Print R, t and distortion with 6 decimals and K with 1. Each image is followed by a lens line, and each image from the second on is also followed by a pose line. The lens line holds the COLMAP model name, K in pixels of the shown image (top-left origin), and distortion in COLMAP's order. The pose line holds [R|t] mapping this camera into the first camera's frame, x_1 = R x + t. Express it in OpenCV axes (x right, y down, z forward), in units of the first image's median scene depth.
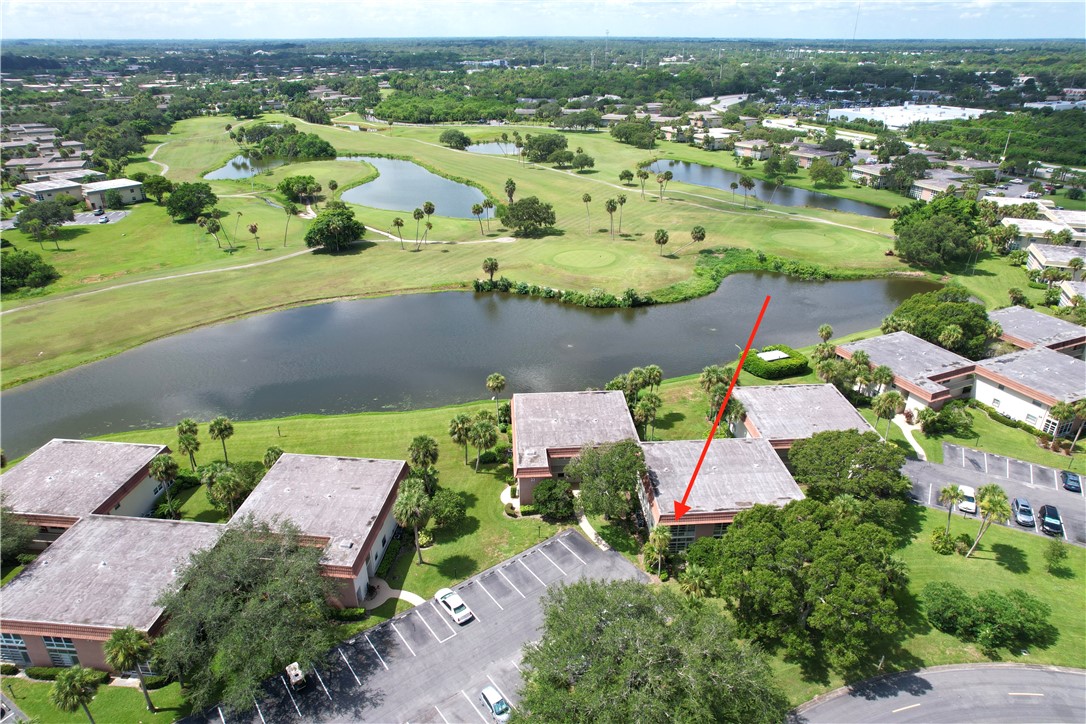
lens RADIAL K [[693.8, 0, 540.6], [0, 693.8, 361.5], [0, 0, 1]] dist [-0.067111, 0.054596]
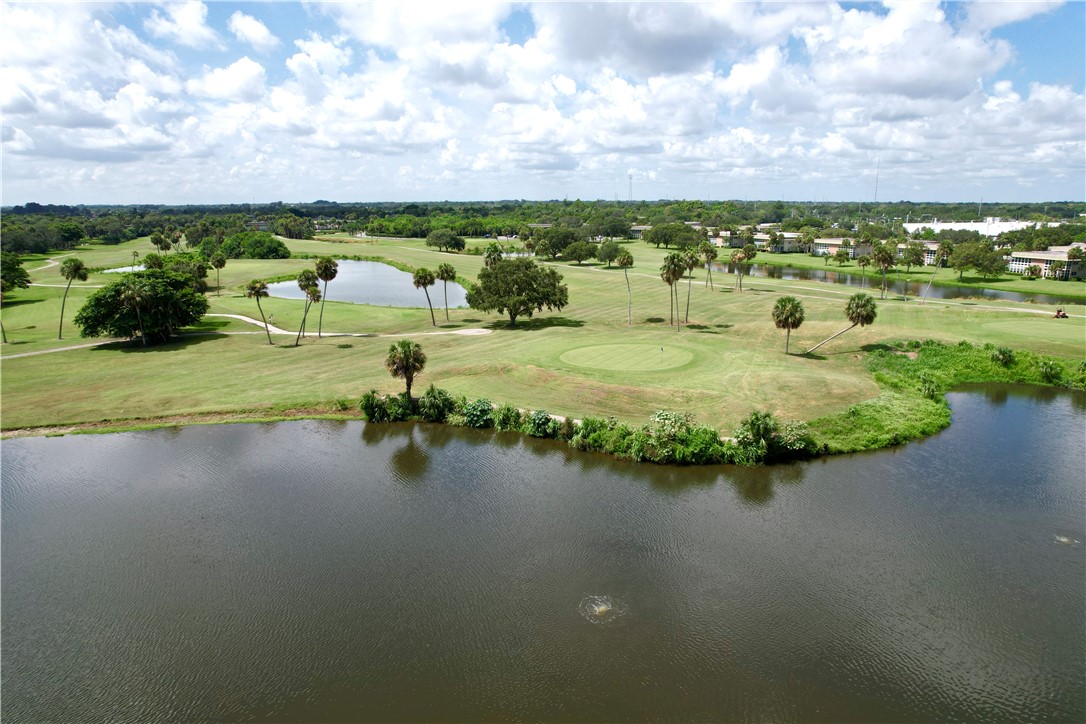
lens RADIAL K [[693.8, 0, 545.5], [0, 693.8, 364.7], [0, 0, 1]] dist [-0.067111, 0.054596]
pose [[0.999635, 0.007932, -0.025820, 0.023056], [-0.013242, 0.977071, -0.212502, -0.047473], [0.023542, 0.212766, 0.976819, 0.591829]]
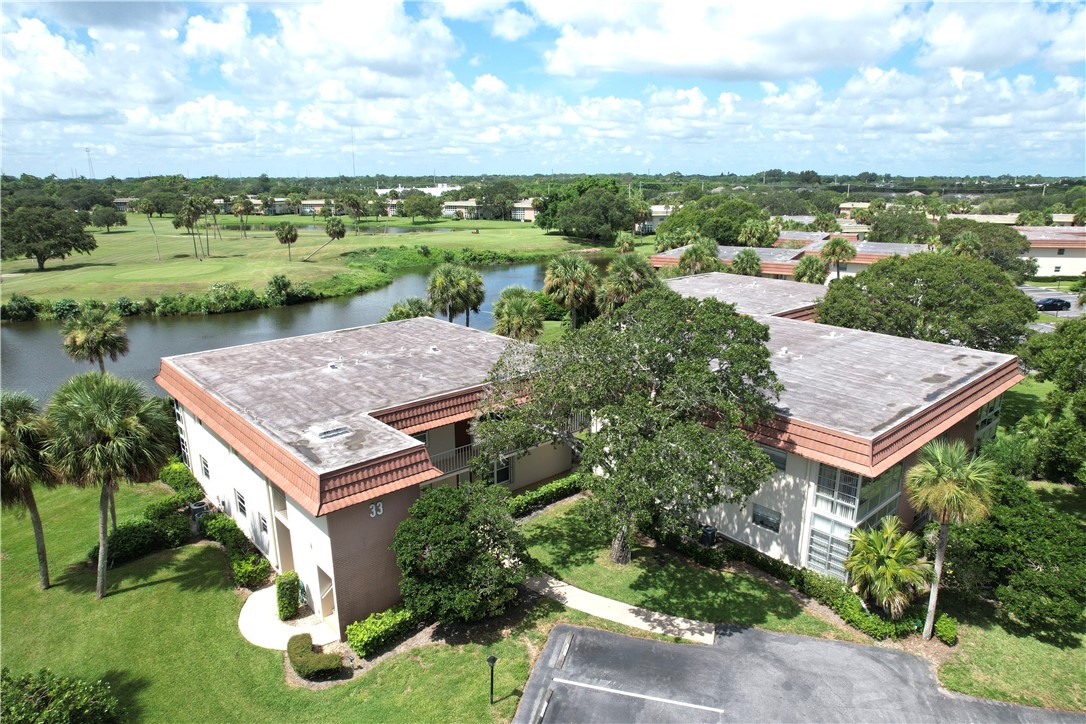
lens RADIAL K [[693.8, 0, 541.2], [0, 693.8, 364.7], [0, 0, 1]] dist [-0.067111, 0.054596]
pose [[0.786491, -0.159218, 0.596726, -0.058075], [0.265155, 0.959670, -0.093418, 0.081840], [-0.557786, 0.231697, 0.796989, 0.380439]]
